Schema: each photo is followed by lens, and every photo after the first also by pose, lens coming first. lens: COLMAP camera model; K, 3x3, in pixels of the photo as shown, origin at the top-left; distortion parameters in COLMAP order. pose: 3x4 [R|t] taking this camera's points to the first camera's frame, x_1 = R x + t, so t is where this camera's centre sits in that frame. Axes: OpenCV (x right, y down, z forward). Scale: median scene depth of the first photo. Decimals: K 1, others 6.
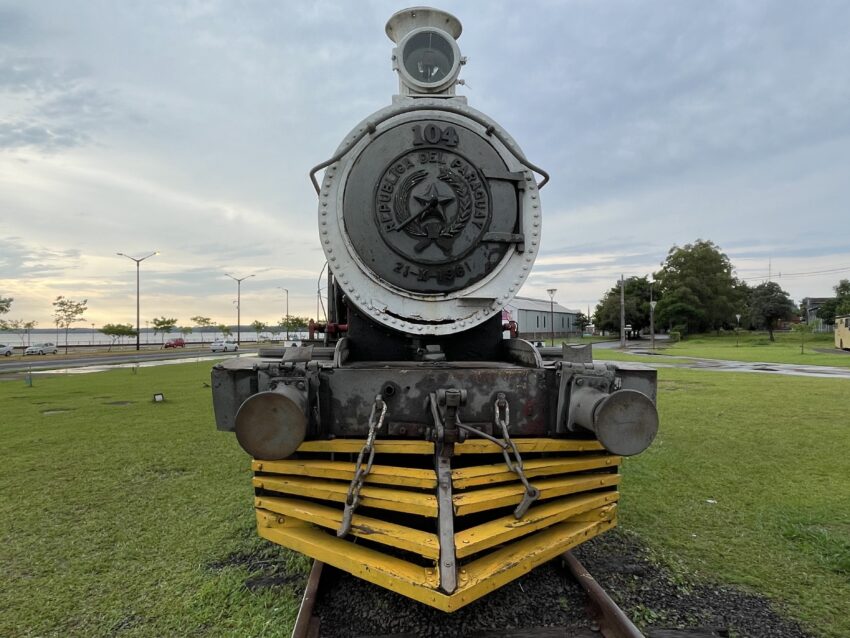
lens RADIAL K [[620.0, 0, 416.9], [0, 620.0, 321.9], [0, 0, 1]] dist [-0.019684, 0.016163]
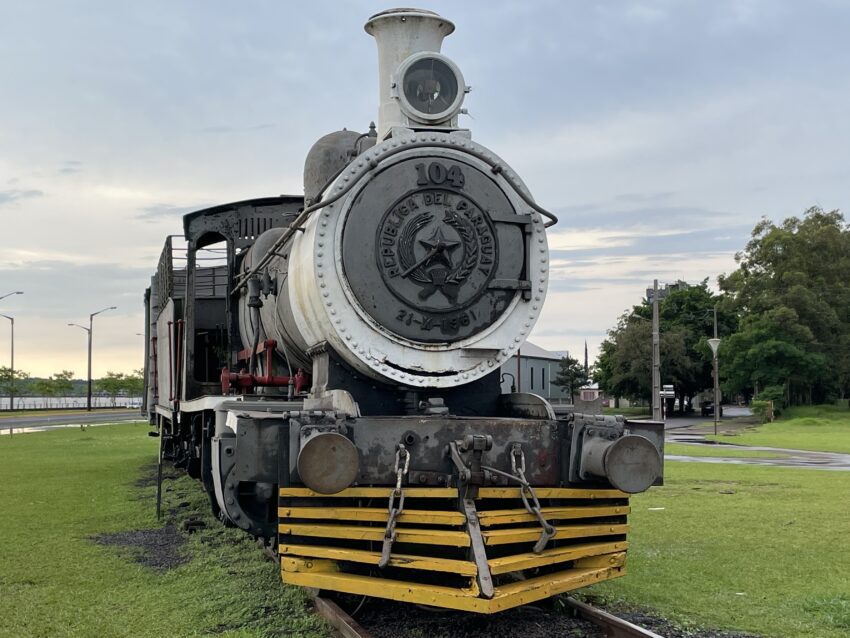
lens RADIAL K [[1451.8, 0, 382.5], [0, 1451.8, 314.9], [0, 0, 1]] dist [0.115960, 0.000000]
pose [[0.991115, 0.015917, 0.132051, -0.344950], [-0.010462, 0.999067, -0.041903, 0.004321], [-0.132595, 0.040149, 0.990357, -1.164851]]
